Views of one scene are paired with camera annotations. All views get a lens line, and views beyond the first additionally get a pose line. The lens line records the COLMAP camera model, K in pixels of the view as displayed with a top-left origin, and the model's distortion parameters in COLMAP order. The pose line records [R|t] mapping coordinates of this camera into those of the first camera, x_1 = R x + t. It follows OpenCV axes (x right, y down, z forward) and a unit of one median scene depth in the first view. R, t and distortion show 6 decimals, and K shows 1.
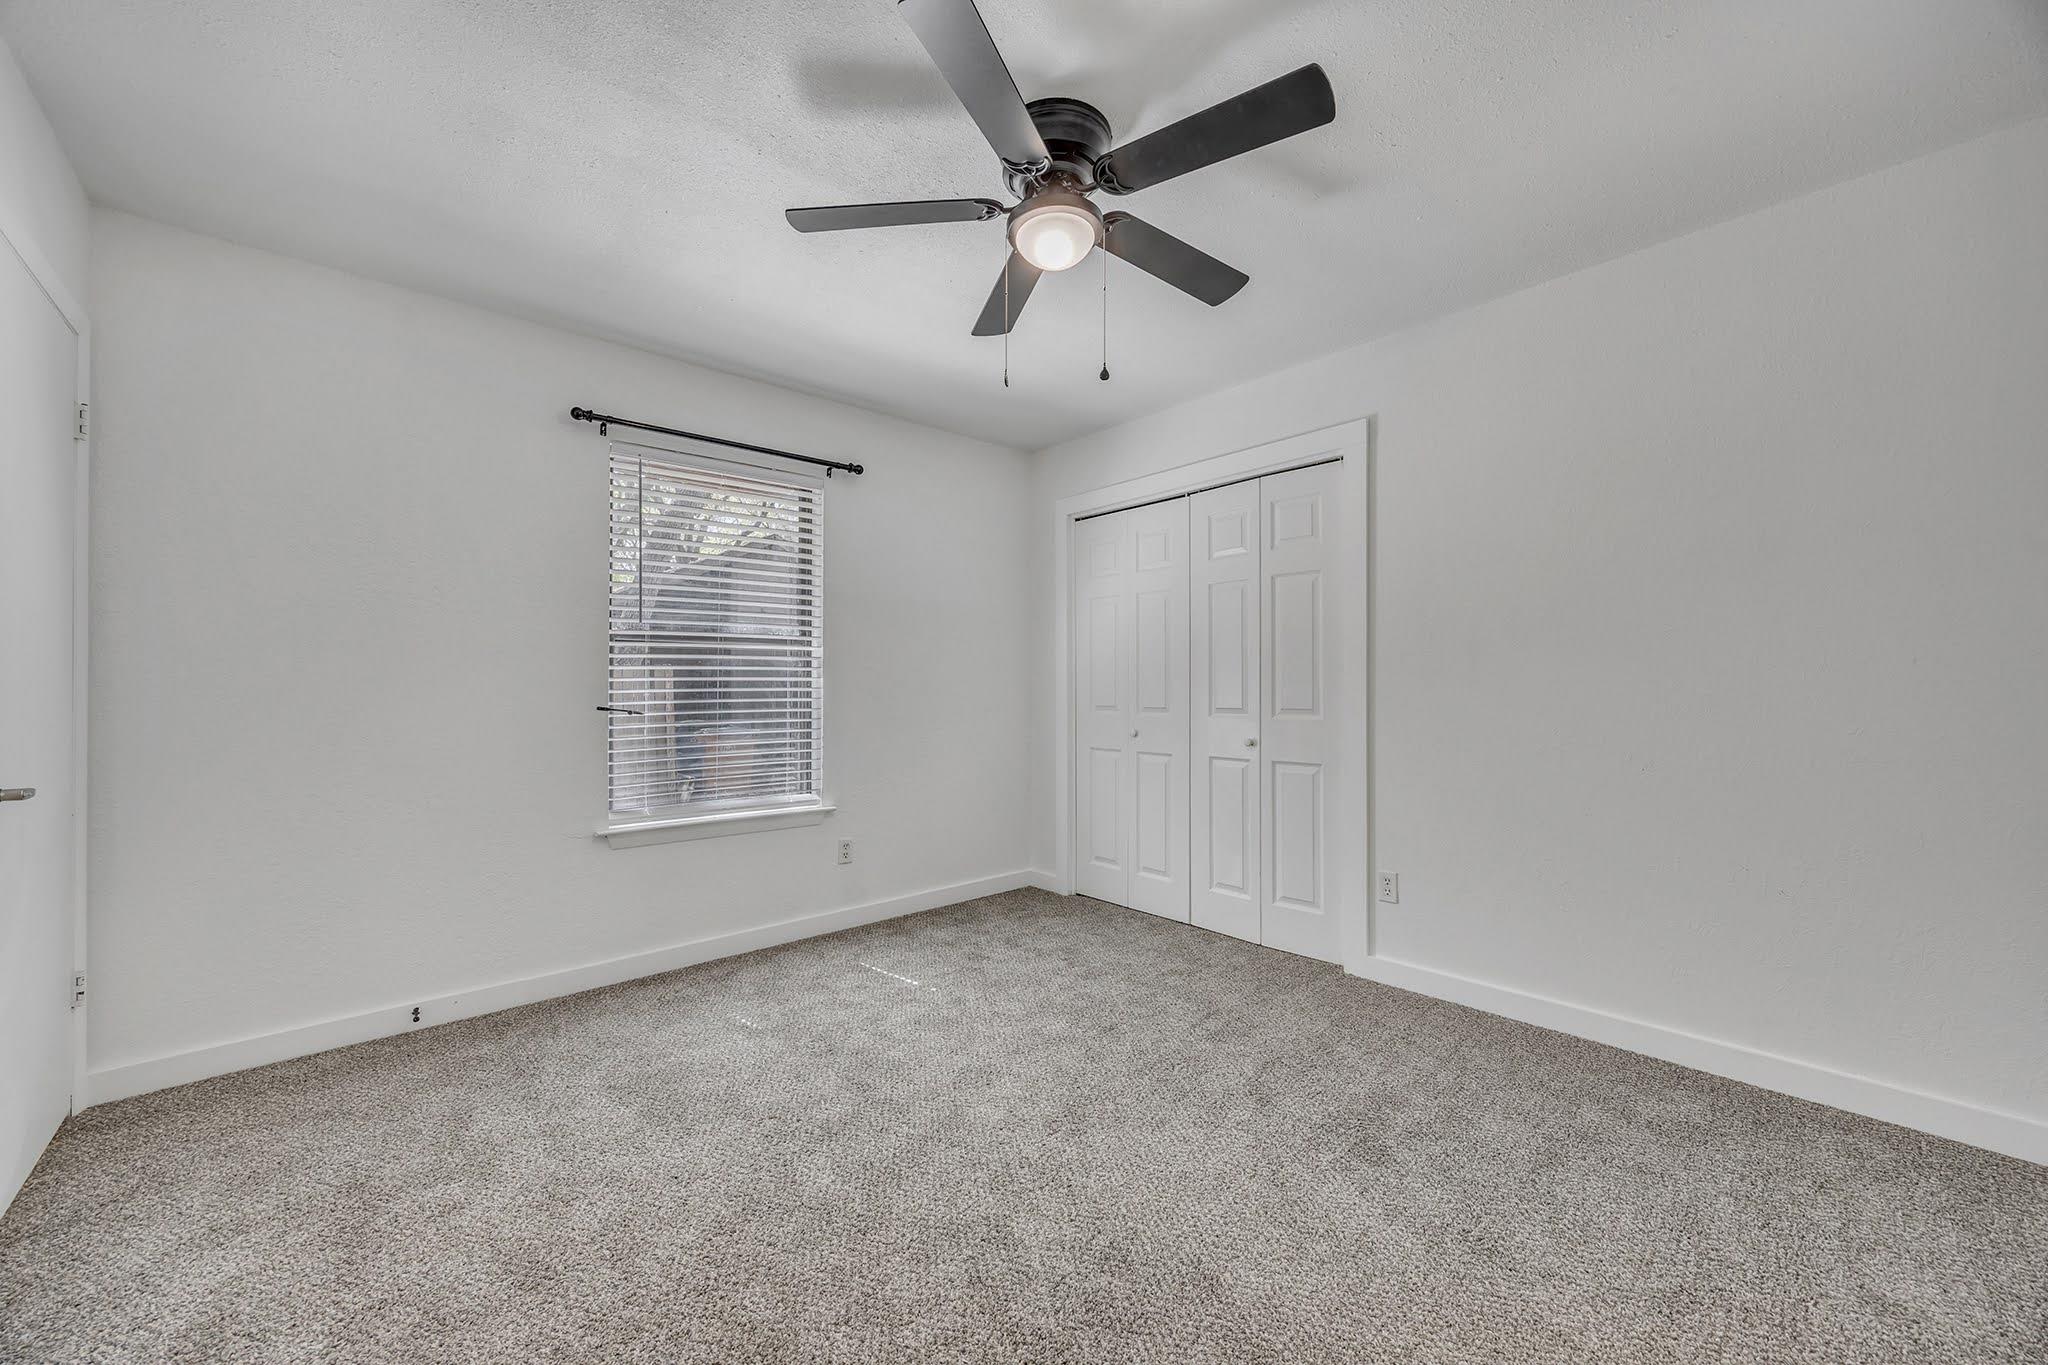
lens RADIAL K [[788.5, 0, 1029.9], [0, 788.5, 688.3], [0, 0, 1]] dist [-0.000486, -0.000041]
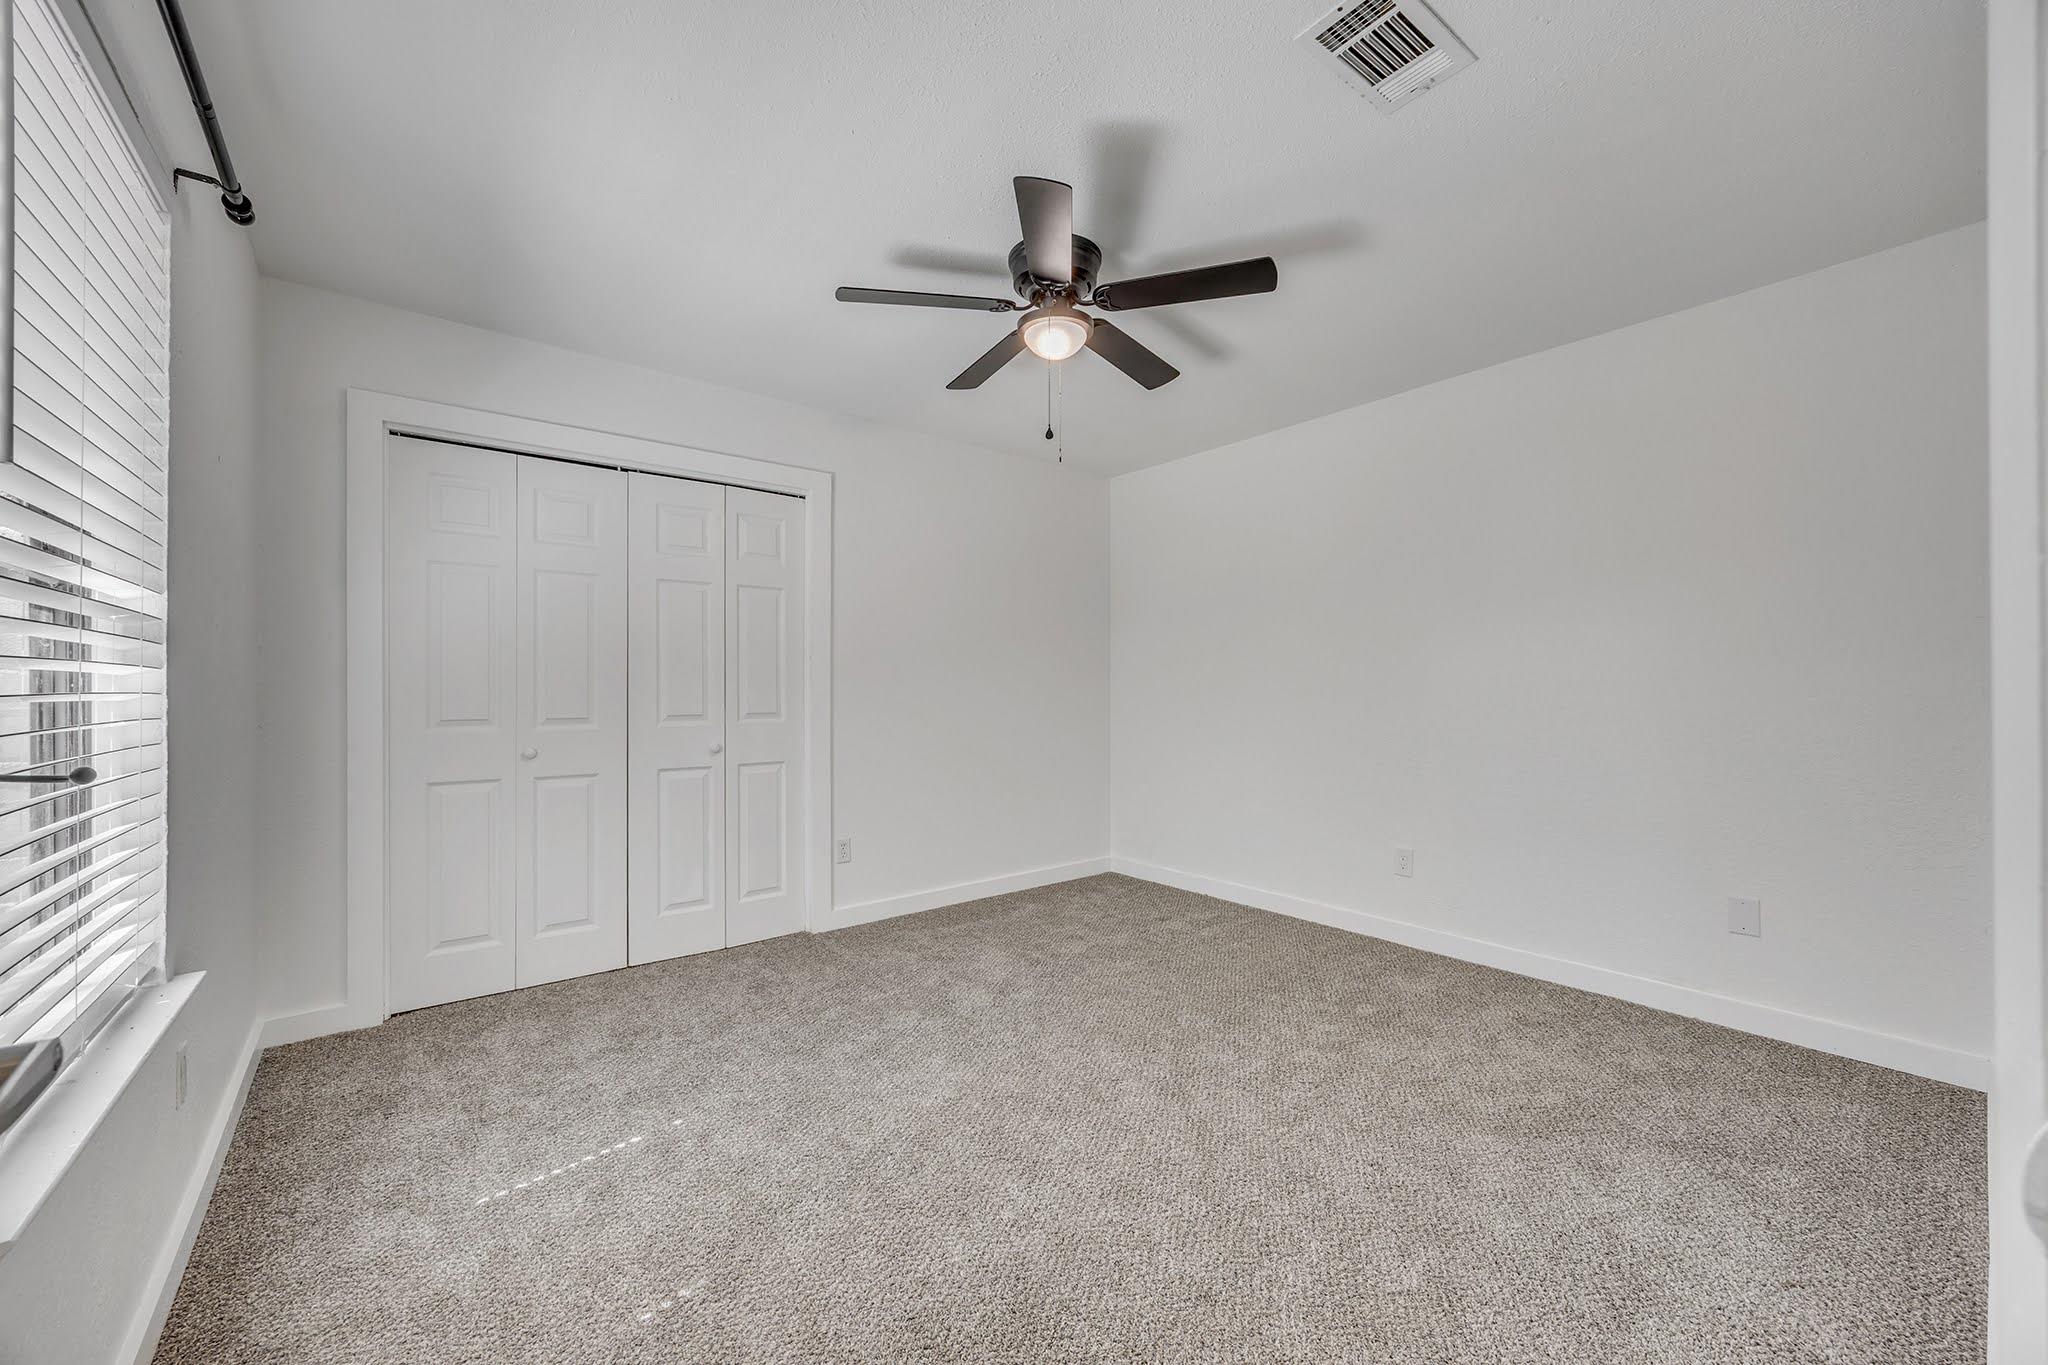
lens RADIAL K [[788.5, 0, 1029.9], [0, 788.5, 688.3], [0, 0, 1]] dist [-0.000486, -0.000041]
pose [[0.045504, 0.004878, 0.998952, -0.698764], [0.003177, 0.999982, -0.005028, -0.001053], [-0.998959, 0.003403, 0.045488, 0.562257]]
